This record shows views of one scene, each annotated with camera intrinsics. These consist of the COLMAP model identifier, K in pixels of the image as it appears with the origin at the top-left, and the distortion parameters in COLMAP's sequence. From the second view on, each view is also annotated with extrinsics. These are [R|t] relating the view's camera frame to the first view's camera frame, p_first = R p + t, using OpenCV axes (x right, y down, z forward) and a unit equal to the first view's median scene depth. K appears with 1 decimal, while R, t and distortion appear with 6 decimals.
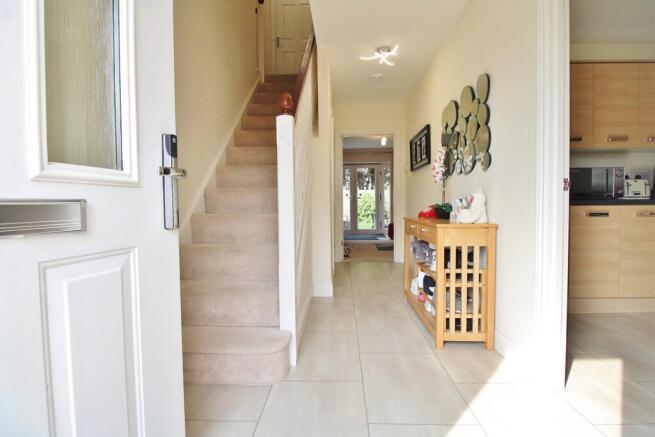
lens RADIAL K [[308.5, 0, 330.0], [0, 308.5, 214.1], [0, 0, 1]] dist [0.000321, -0.010582]
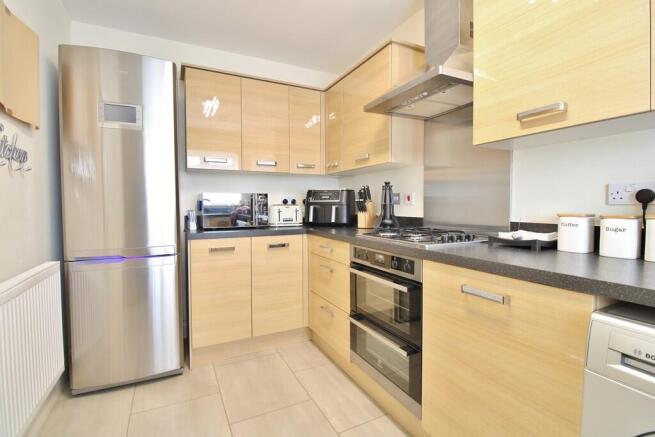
lens RADIAL K [[308.5, 0, 330.0], [0, 308.5, 214.1], [0, 0, 1]] dist [0.000321, -0.010582]
pose [[0.870022, -0.011243, 0.492884, 0.677622], [0.013056, 0.999915, -0.000237, -0.091120], [-0.492840, 0.006641, 0.870095, 0.091464]]
